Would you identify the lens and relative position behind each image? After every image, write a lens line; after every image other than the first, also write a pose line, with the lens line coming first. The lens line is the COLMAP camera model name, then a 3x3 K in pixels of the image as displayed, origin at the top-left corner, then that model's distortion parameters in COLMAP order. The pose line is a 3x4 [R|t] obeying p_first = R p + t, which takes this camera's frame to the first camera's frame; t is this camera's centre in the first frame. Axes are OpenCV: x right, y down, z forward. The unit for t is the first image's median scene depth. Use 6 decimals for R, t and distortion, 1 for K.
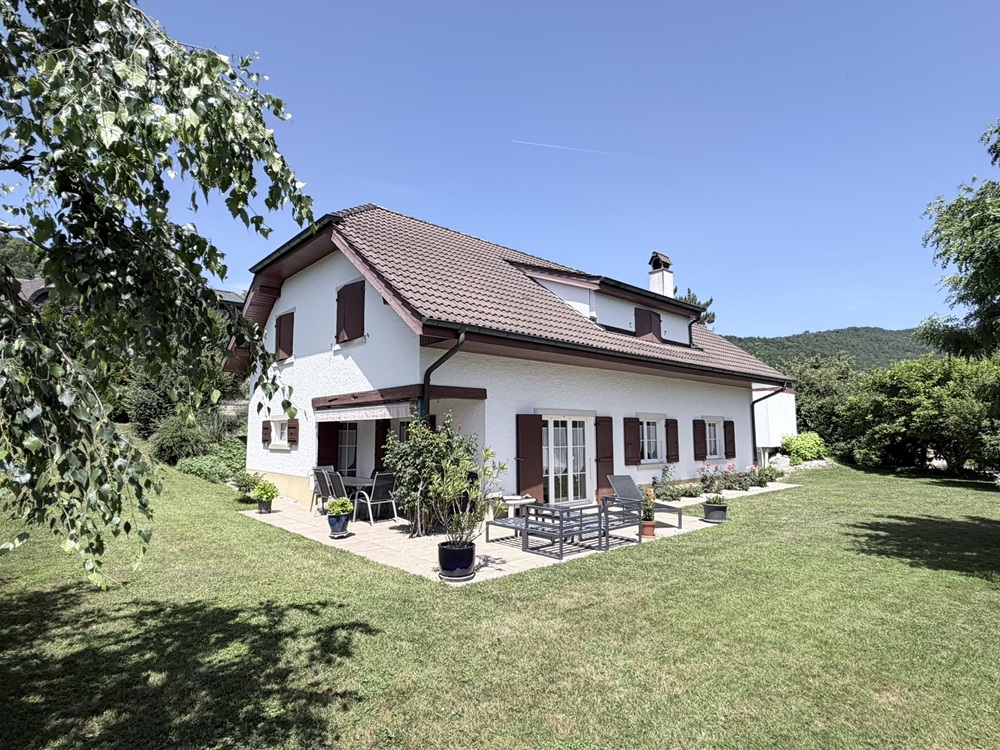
lens RADIAL K [[529.3, 0, 495.9], [0, 529.3, 382.1], [0, 0, 1]] dist [0.001047, -0.000263]
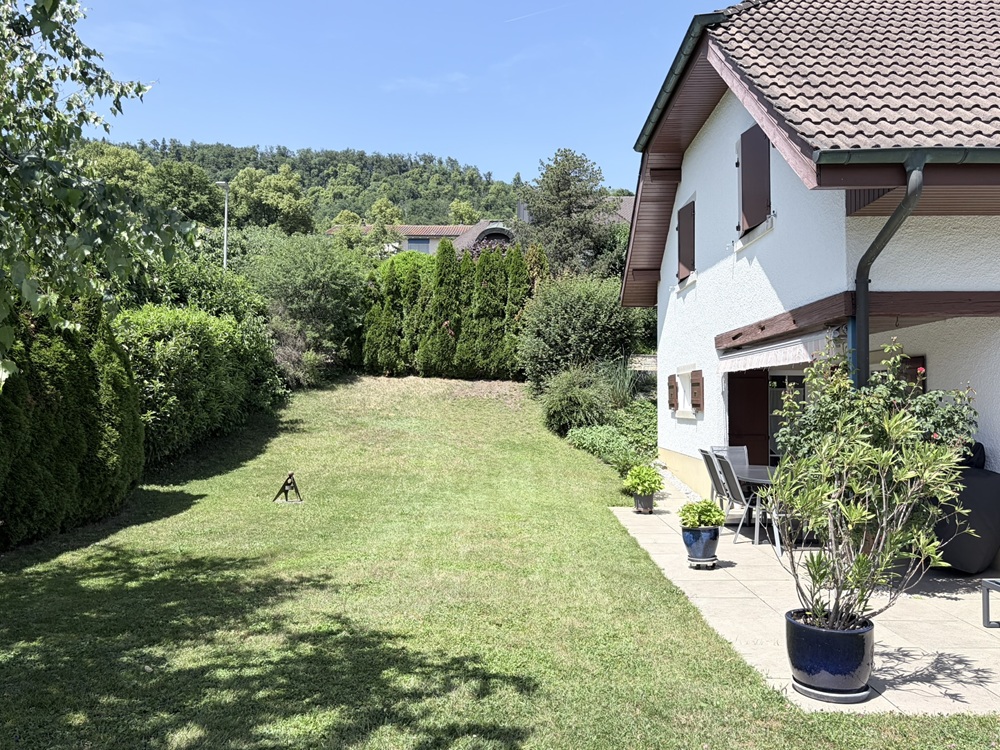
lens RADIAL K [[793.8, 0, 496.4], [0, 793.8, 376.7], [0, 0, 1]] dist [0.026202, -0.009006]
pose [[0.730055, -0.018335, -0.683142, 0.114741], [0.063826, 0.997100, 0.041447, 0.028420], [0.680401, -0.073861, 0.729108, 0.183216]]
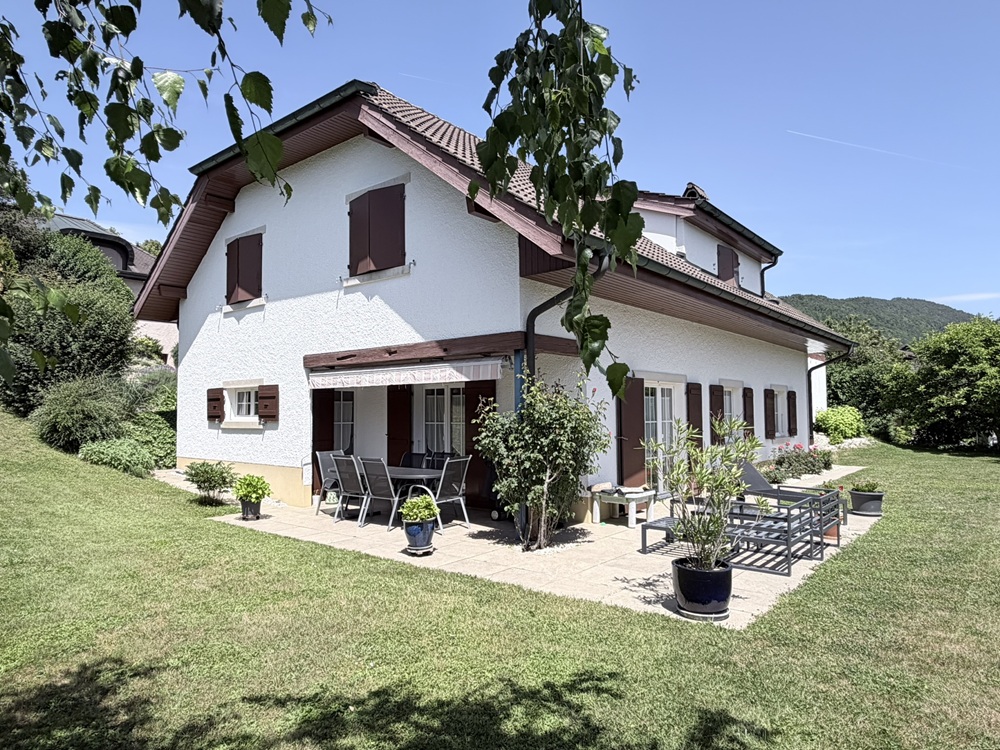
lens RADIAL K [[625.9, 0, 496.1], [0, 625.9, 383.7], [0, 0, 1]] dist [0.007191, -0.006631]
pose [[0.988812, 0.003158, 0.149133, -0.261823], [-0.010934, 0.998621, 0.051348, 0.026799], [-0.148765, -0.052404, 0.987483, 0.165115]]
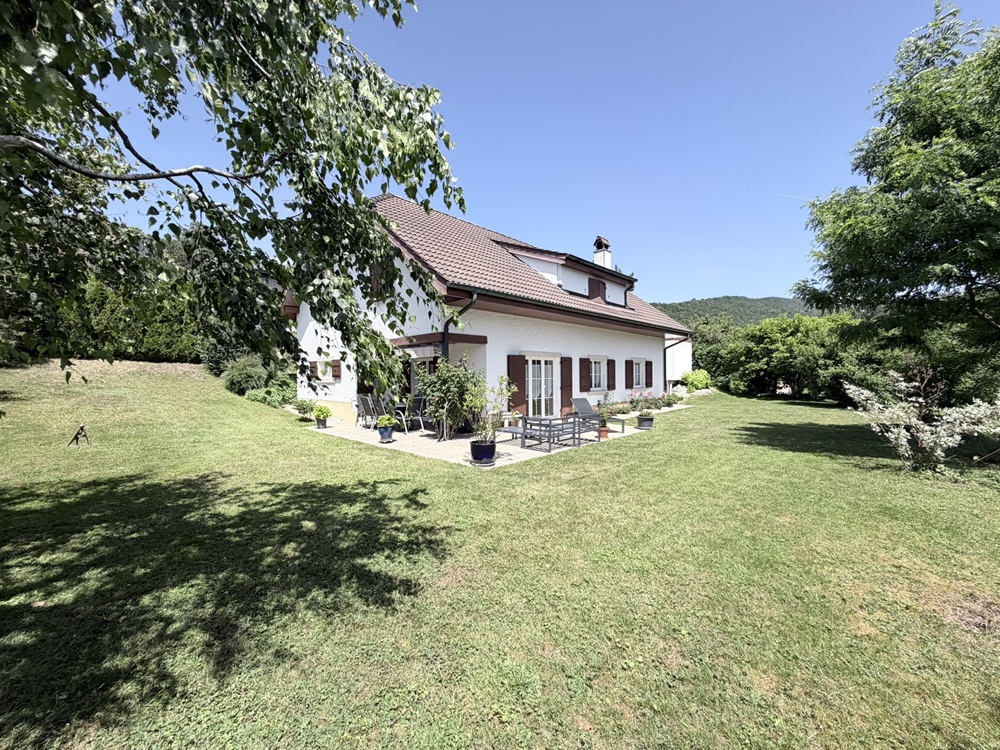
lens RADIAL K [[395.6, 0, 494.7], [0, 395.6, 376.9], [0, 0, 1]] dist [0.000599, 0.000511]
pose [[0.997518, -0.005828, 0.070177, -0.068799], [-0.001459, 0.994644, 0.103353, 0.011360], [-0.070403, -0.103199, 0.992166, -0.029135]]
